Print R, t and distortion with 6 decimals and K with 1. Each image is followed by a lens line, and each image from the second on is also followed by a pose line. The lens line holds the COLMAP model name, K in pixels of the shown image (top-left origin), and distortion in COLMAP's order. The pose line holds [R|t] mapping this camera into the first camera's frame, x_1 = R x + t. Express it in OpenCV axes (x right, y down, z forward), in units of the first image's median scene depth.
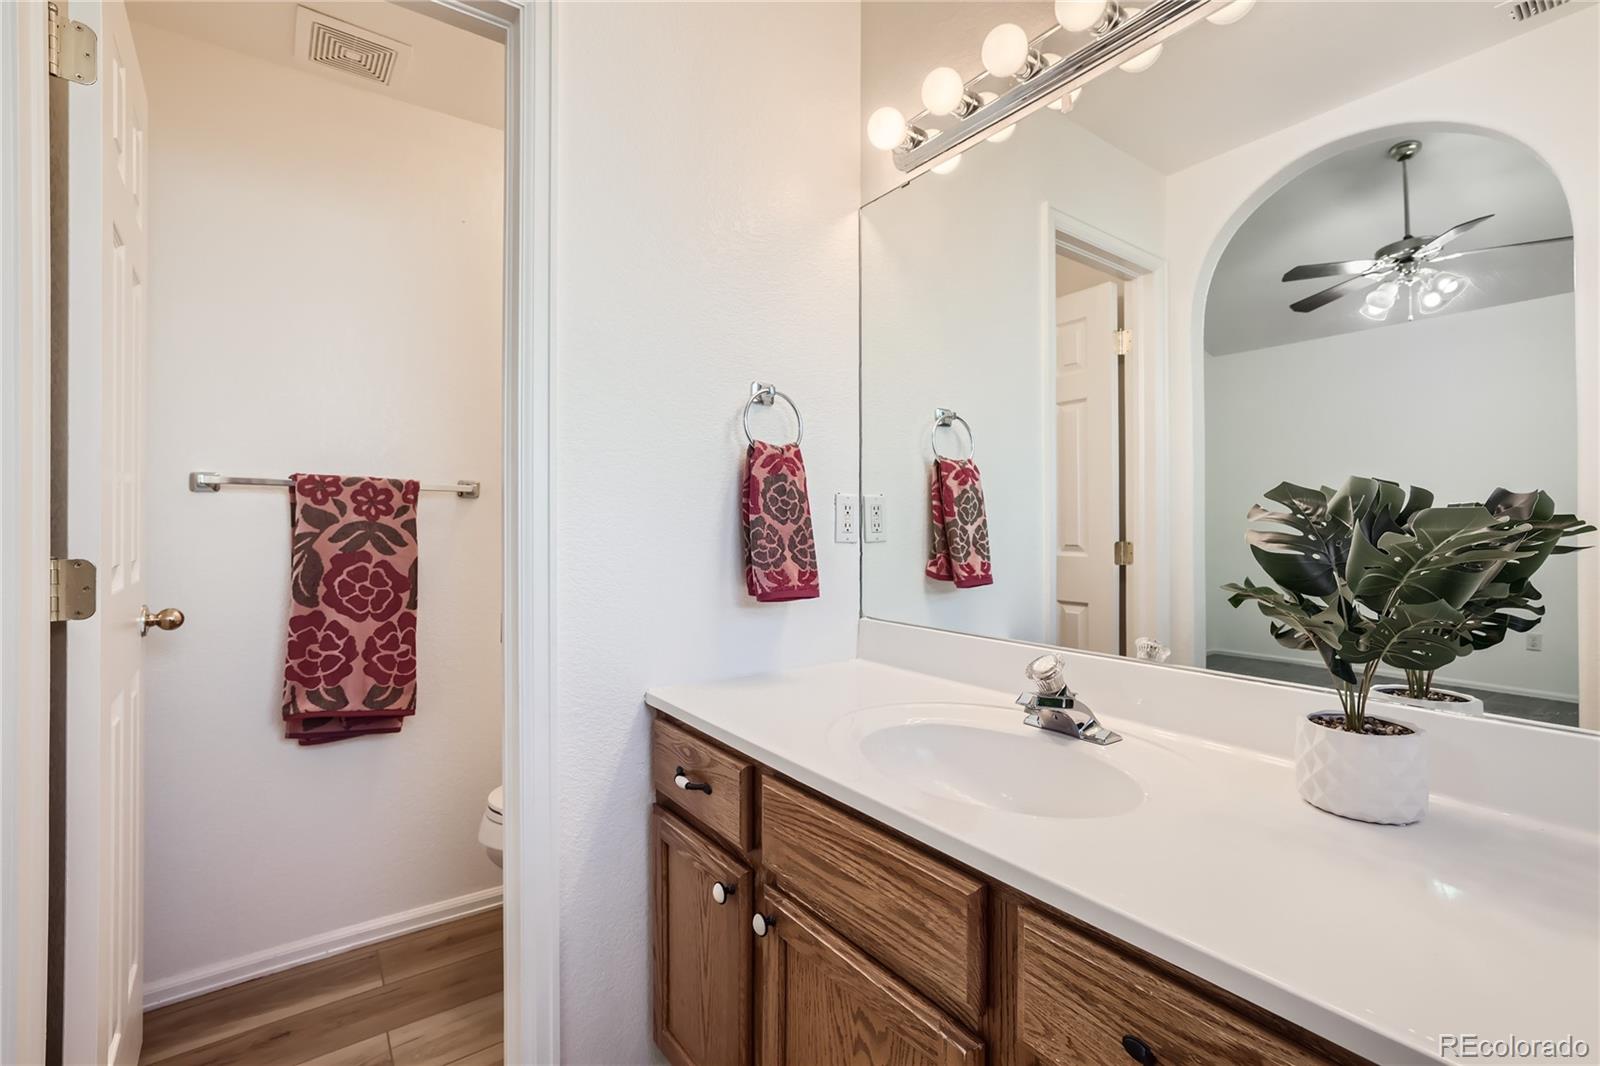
lens RADIAL K [[686.7, 0, 796.8], [0, 686.7, 533.8], [0, 0, 1]] dist [-0.026672, 0.014680]
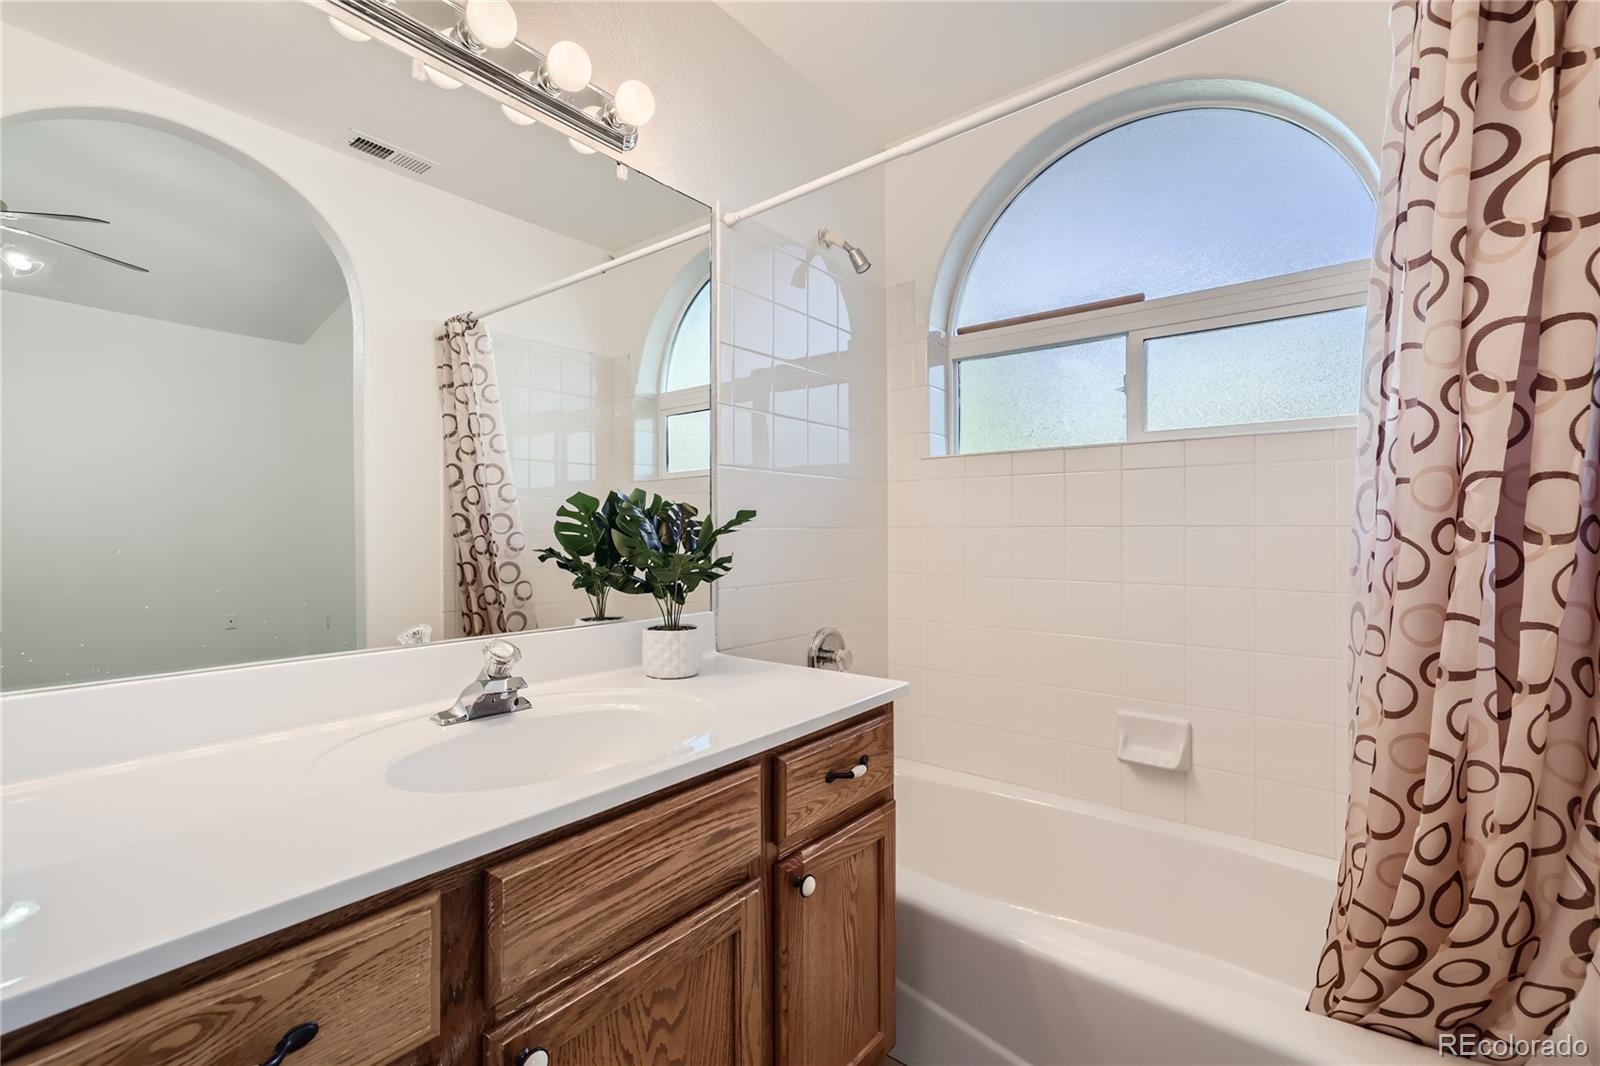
lens RADIAL K [[686.7, 0, 796.8], [0, 686.7, 533.8], [0, 0, 1]] dist [-0.026672, 0.014680]
pose [[-0.257803, 0.001748, 0.966196, -0.966403], [0.011793, 0.999930, 0.001338, 0.027384], [-0.966126, 0.011739, -0.257805, 1.093312]]
